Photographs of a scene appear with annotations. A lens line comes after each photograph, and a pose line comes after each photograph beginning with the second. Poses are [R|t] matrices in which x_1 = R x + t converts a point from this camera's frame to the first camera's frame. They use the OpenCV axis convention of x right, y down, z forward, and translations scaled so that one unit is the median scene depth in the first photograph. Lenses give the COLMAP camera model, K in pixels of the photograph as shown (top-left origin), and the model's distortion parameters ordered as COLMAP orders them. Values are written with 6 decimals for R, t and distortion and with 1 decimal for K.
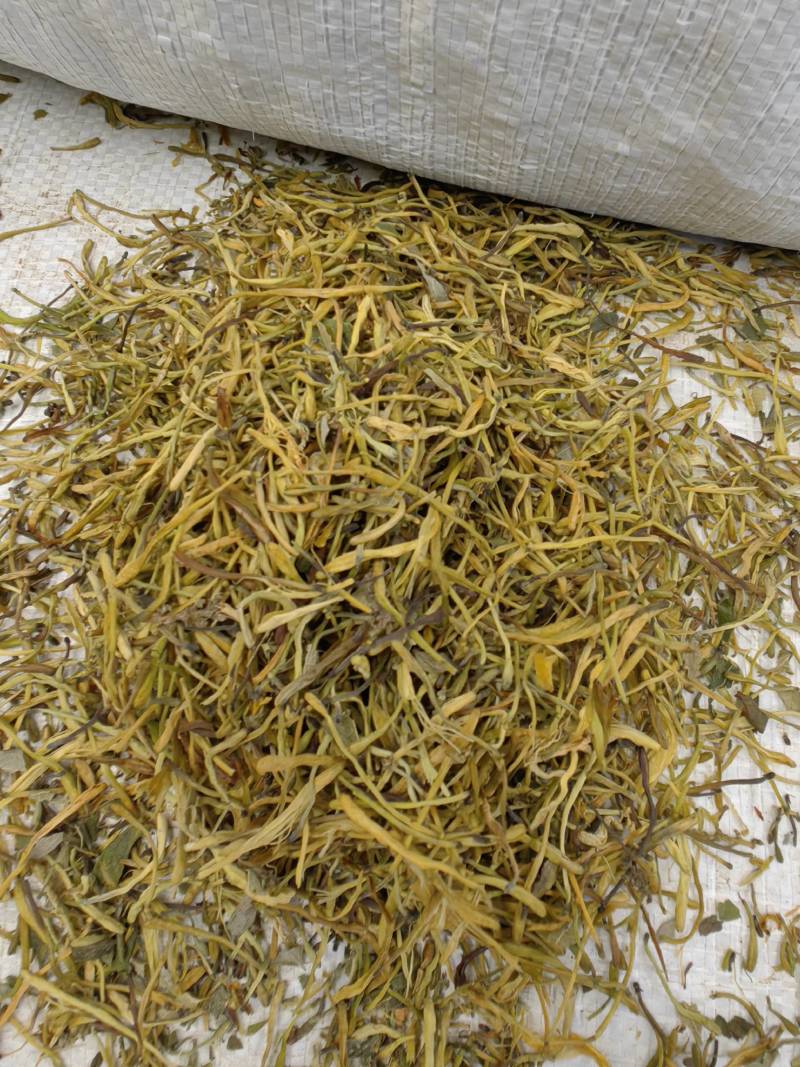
lens RADIAL K [[960.2, 0, 343.8], [0, 960.2, 533.7], [0, 0, 1]] dist [0.001576, 0.003298]
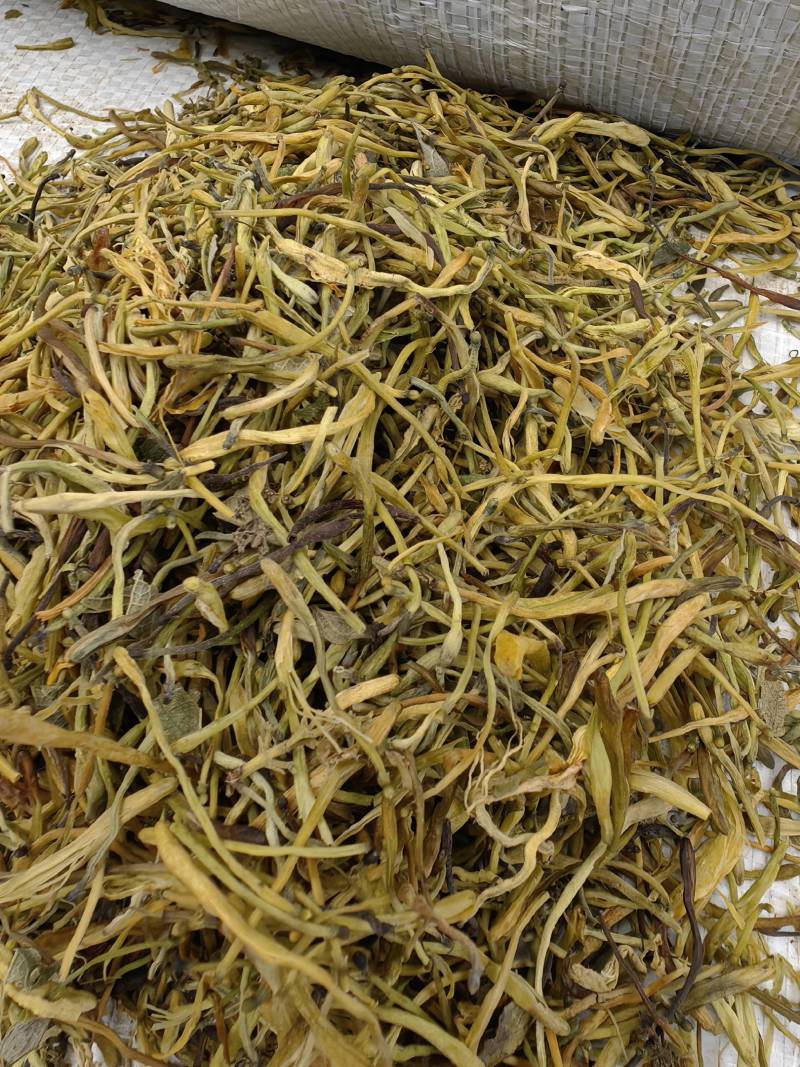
lens RADIAL K [[960.2, 0, 343.8], [0, 960.2, 533.7], [0, 0, 1]] dist [0.001576, 0.003298]
pose [[0.991319, 0.098061, -0.087582, 0.129977], [-0.110132, 0.983173, -0.145745, 0.148611], [0.071816, 0.154126, 0.985438, 0.349220]]
